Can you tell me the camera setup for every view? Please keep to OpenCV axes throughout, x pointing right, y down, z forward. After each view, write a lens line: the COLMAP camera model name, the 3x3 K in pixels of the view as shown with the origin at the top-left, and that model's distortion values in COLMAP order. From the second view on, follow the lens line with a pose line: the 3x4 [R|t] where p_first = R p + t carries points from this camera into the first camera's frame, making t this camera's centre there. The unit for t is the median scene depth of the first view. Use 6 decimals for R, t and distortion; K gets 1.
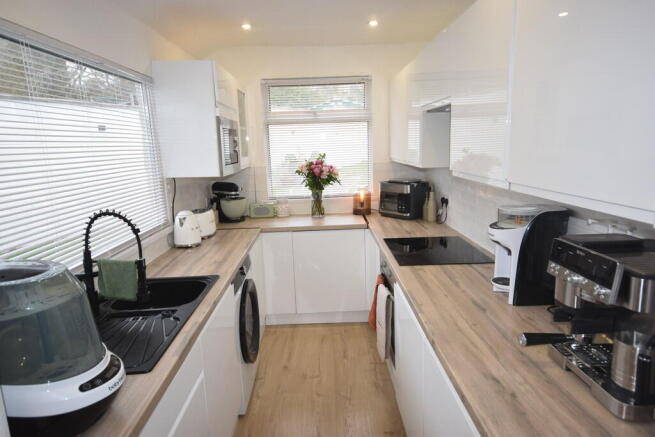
lens RADIAL K [[393.6, 0, 326.7], [0, 393.6, 218.8], [0, 0, 1]] dist [0.001361, 0.000171]
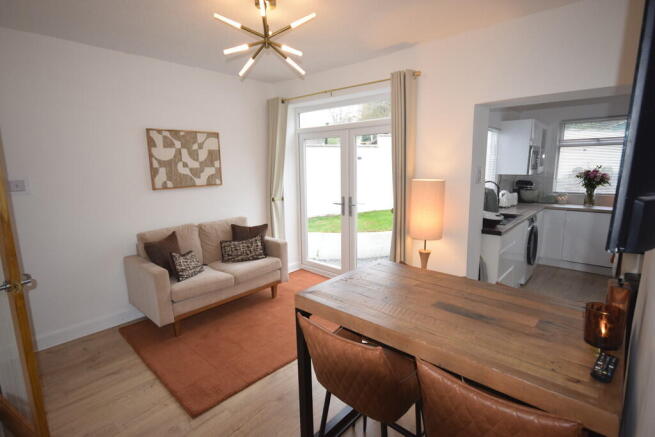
lens RADIAL K [[322.2, 0, 324.3], [0, 322.2, 214.3], [0, 0, 1]] dist [0.004597, 0.000085]
pose [[0.723944, 0.129787, -0.677540, 0.103505], [-0.140764, 0.989271, 0.039096, 0.143312], [0.675345, 0.067071, 0.734446, -0.741713]]
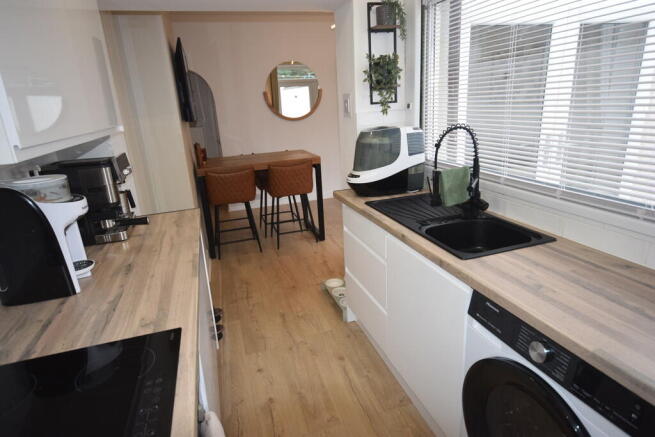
lens RADIAL K [[393.6, 0, 330.8], [0, 393.6, 217.5], [0, 0, 1]] dist [0.001361, 0.000171]
pose [[-0.954322, 0.158548, -0.253243, 0.084477], [0.024102, 0.885679, 0.463672, -0.184952], [0.297807, 0.436389, -0.849044, 1.116023]]
